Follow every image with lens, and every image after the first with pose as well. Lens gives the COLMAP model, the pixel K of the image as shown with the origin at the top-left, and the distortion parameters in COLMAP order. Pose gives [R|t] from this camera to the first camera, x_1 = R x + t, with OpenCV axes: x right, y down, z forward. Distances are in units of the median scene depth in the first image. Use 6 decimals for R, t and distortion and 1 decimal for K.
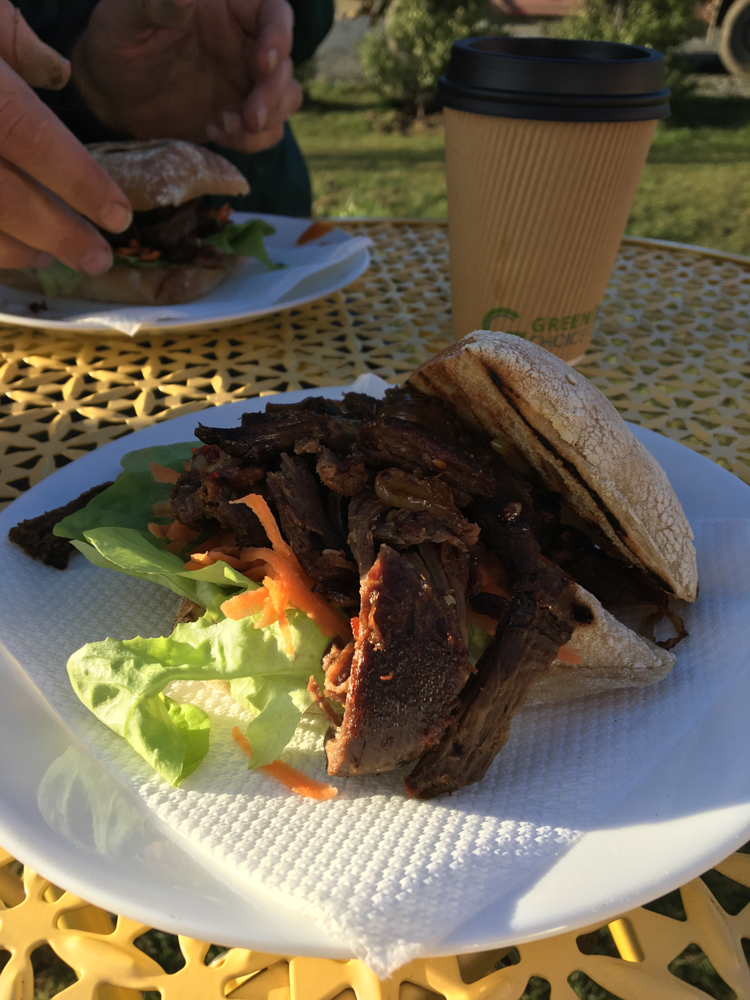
lens RADIAL K [[859.8, 0, 373.8], [0, 859.8, 500.1], [0, 0, 1]] dist [0.003859, -0.001294]
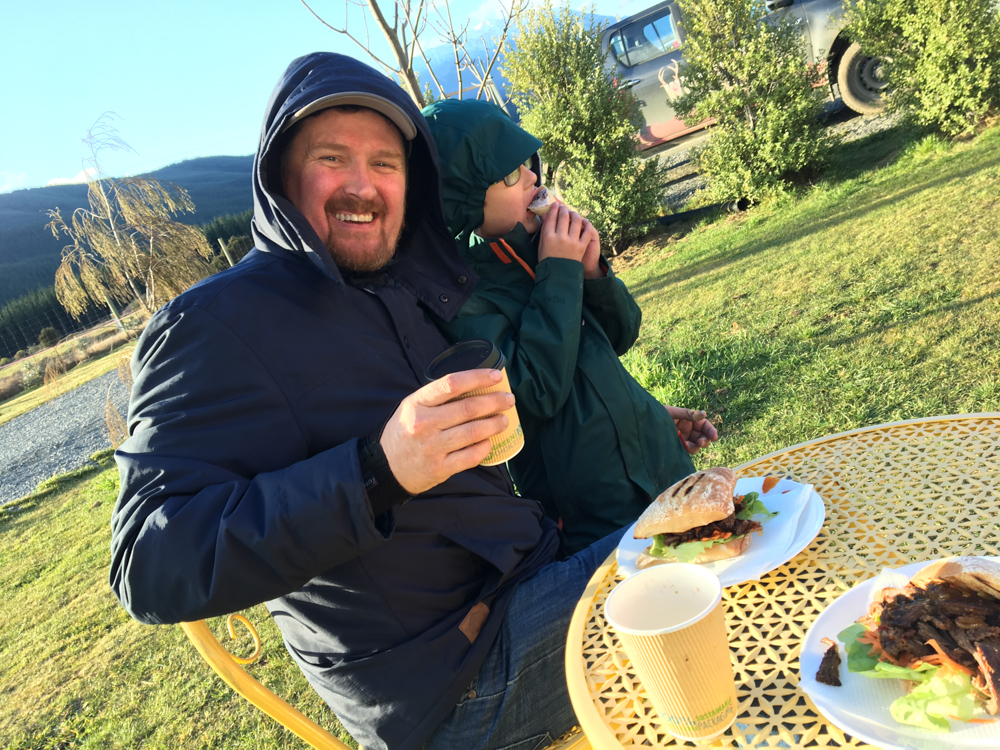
lens RADIAL K [[859.8, 0, 501.6], [0, 859.8, 373.7], [0, 0, 1]] dist [0.003859, -0.001294]
pose [[0.931546, -0.349216, -0.101340, -0.824398], [0.306749, 0.904363, -0.296702, -0.381437], [0.195262, 0.245306, 0.949578, -2.306277]]
